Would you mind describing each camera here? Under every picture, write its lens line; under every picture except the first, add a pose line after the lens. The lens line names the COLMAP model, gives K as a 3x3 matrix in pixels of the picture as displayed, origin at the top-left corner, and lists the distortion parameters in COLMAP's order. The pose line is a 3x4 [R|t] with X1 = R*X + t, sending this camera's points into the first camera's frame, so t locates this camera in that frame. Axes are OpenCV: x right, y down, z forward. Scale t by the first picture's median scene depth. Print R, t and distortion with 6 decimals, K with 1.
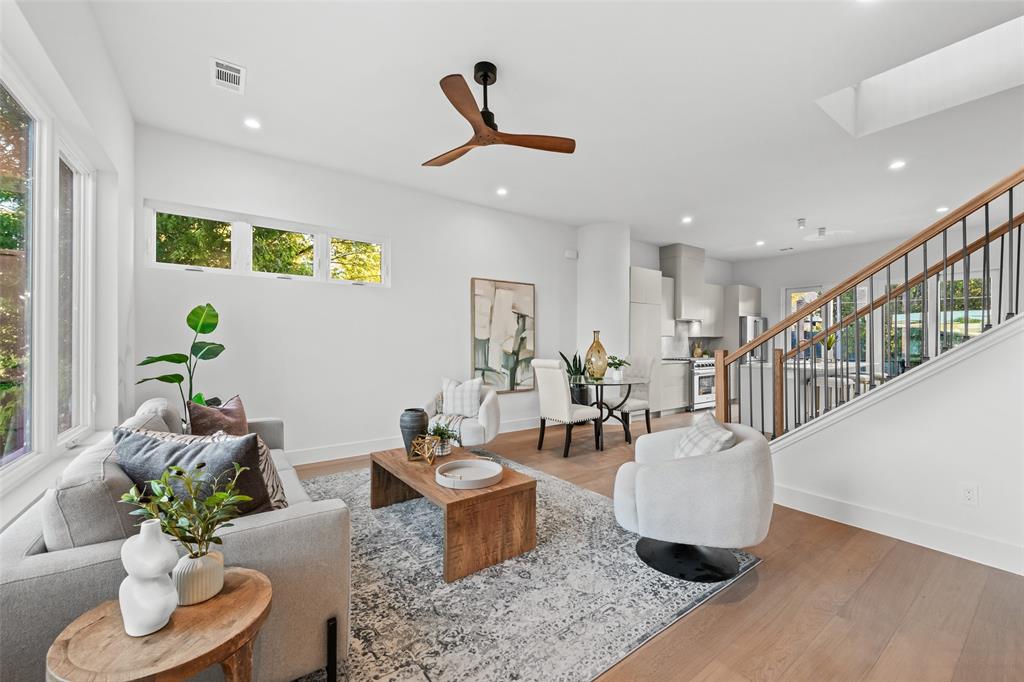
lens RADIAL K [[413.1, 0, 513.7], [0, 413.1, 341.8], [0, 0, 1]] dist [0.001394, -0.000699]
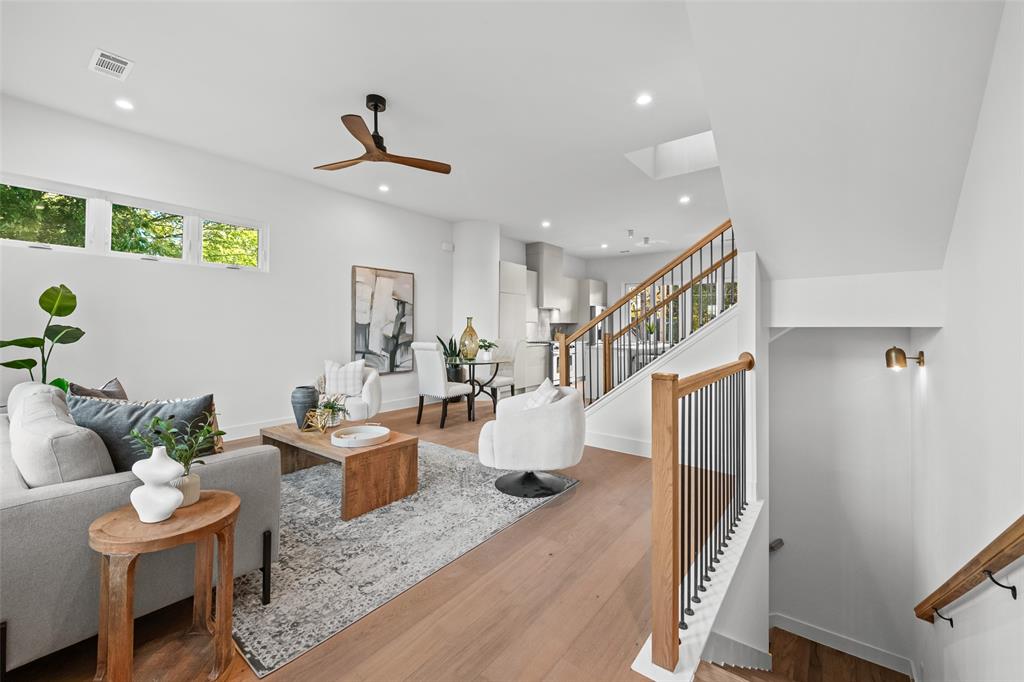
lens RADIAL K [[413.1, 0, 510.3], [0, 413.1, 326.6], [0, 0, 1]] dist [0.001394, -0.000699]
pose [[0.958777, 0.004923, 0.284117, -0.029330], [-0.004936, 0.999988, -0.000671, -0.000925], [-0.284117, -0.000759, 0.958789, -0.236797]]
